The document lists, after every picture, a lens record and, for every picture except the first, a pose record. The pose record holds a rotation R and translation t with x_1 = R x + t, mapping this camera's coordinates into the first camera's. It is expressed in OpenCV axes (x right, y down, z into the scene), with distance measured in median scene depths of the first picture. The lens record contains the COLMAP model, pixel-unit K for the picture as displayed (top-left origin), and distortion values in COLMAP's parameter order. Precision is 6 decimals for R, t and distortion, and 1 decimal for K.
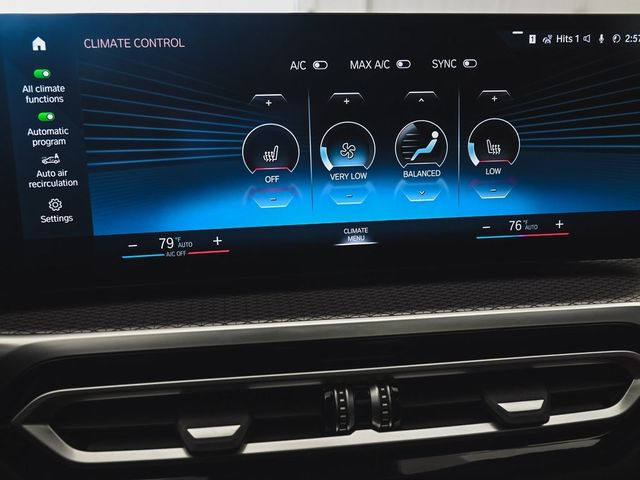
lens RADIAL K [[682.8, 0, 343.1], [0, 682.8, 223.8], [0, 0, 1]] dist [-0.044093, 0.000000]
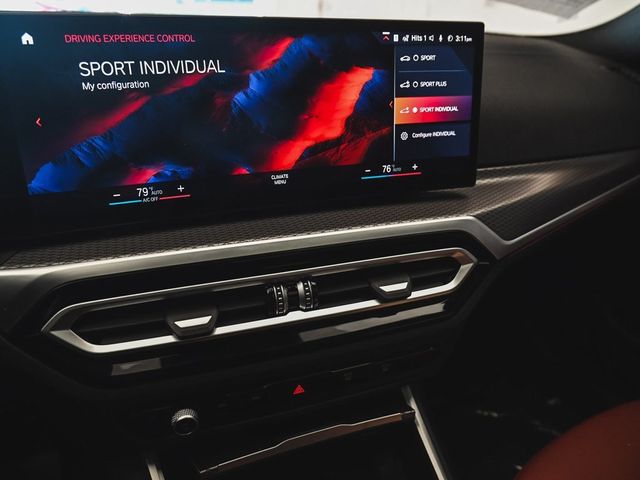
lens RADIAL K [[487.1, 0, 308.8], [0, 487.1, 244.0], [0, 0, 1]] dist [-0.044248, 0.008716]
pose [[0.980248, -0.066749, 0.186166, -0.126272], [0.039921, 0.988728, 0.144302, 0.004855], [-0.193700, -0.134020, 0.971864, -0.018561]]
